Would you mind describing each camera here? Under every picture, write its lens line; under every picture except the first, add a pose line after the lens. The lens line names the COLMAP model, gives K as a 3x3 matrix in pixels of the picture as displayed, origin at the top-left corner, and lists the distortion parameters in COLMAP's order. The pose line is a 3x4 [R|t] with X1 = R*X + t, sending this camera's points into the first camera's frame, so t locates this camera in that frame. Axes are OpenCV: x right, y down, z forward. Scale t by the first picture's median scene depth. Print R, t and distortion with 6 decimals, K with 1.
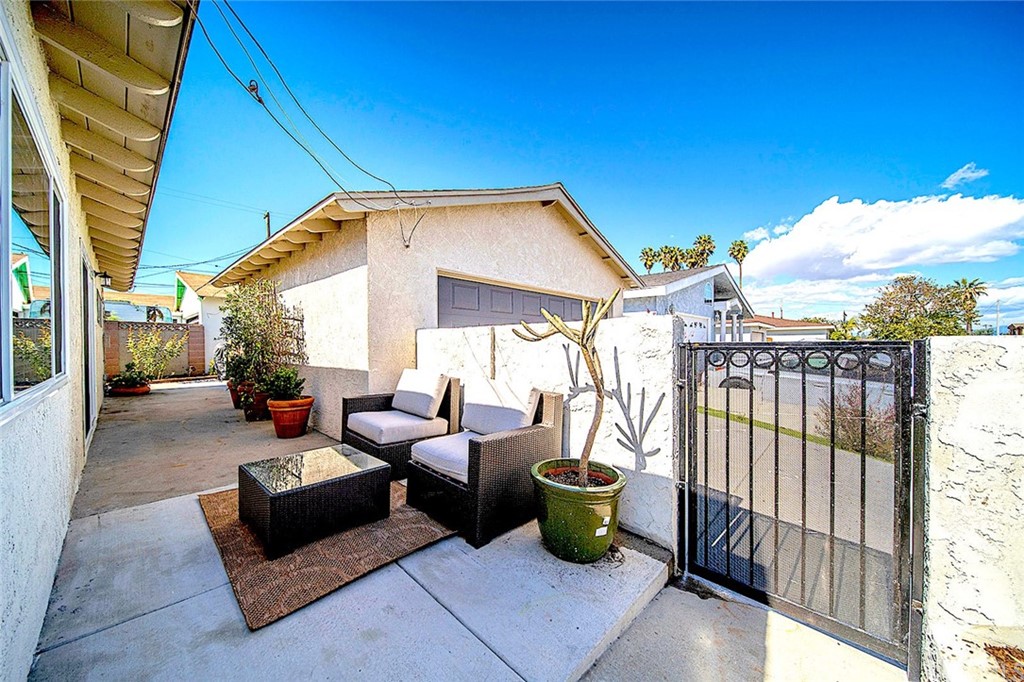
lens RADIAL K [[360.3, 0, 498.0], [0, 360.3, 345.7], [0, 0, 1]] dist [0.001104, -0.002992]
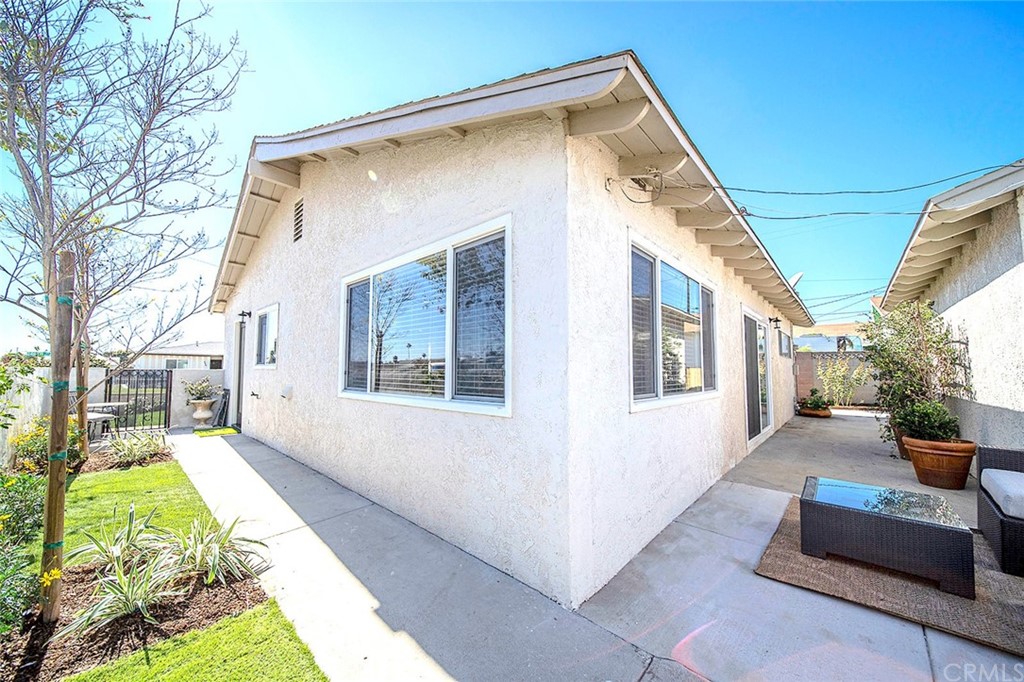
lens RADIAL K [[364.5, 0, 506.9], [0, 364.5, 345.9], [0, 0, 1]] dist [0.012743, -0.003076]
pose [[0.017631, -0.068382, -0.997503, 0.289815], [-0.004217, 0.997645, -0.068466, -0.007600], [0.999836, 0.005413, 0.017302, -0.013953]]
